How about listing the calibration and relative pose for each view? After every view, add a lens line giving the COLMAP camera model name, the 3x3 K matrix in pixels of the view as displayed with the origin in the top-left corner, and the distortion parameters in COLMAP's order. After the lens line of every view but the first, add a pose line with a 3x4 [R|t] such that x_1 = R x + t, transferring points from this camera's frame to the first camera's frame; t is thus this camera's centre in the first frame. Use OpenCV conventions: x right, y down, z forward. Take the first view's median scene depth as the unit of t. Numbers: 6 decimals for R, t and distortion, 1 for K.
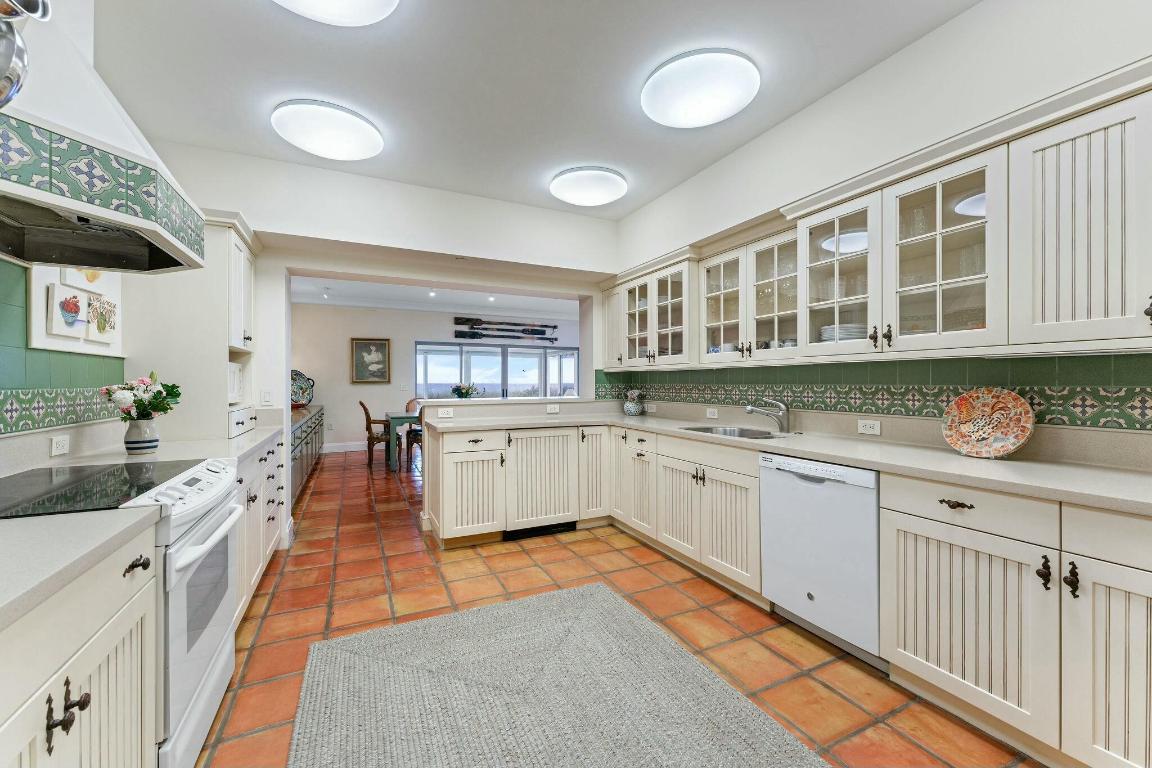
lens RADIAL K [[469.2, 0, 571.3], [0, 469.2, 381.2], [0, 0, 1]] dist [0.000281, -0.000011]
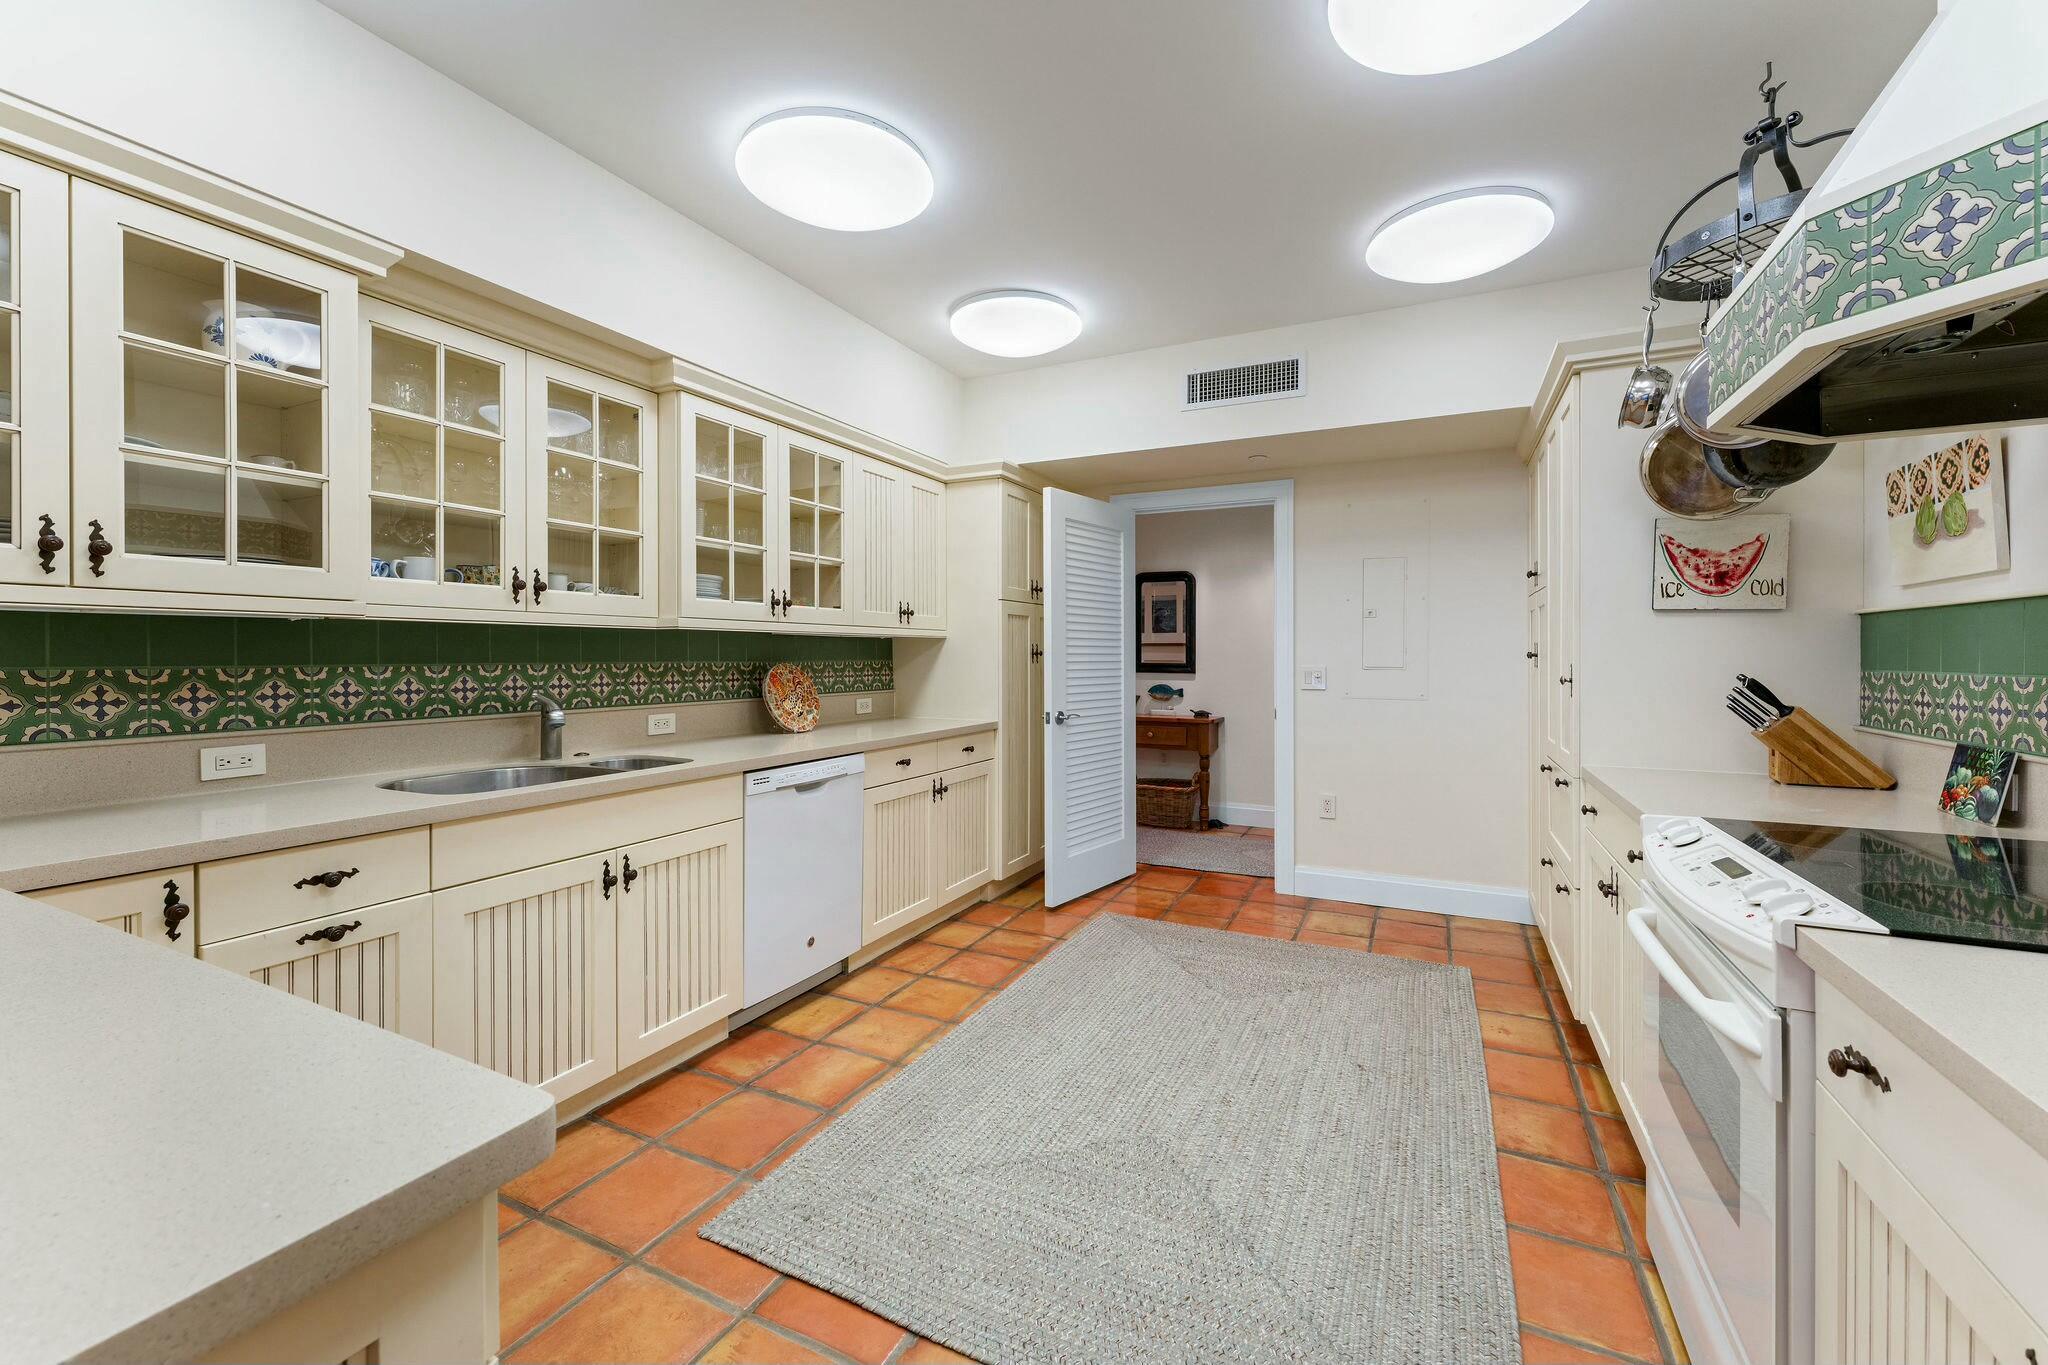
lens RADIAL K [[834.0, 0, 1007.3], [0, 834.0, 668.5], [0, 0, 1]] dist [0.000281, -0.000011]
pose [[-0.618950, -0.008686, 0.785383, -0.588872], [0.002577, 0.999911, 0.013089, 0.001859], [-0.785426, 0.010125, -0.618872, 1.260119]]
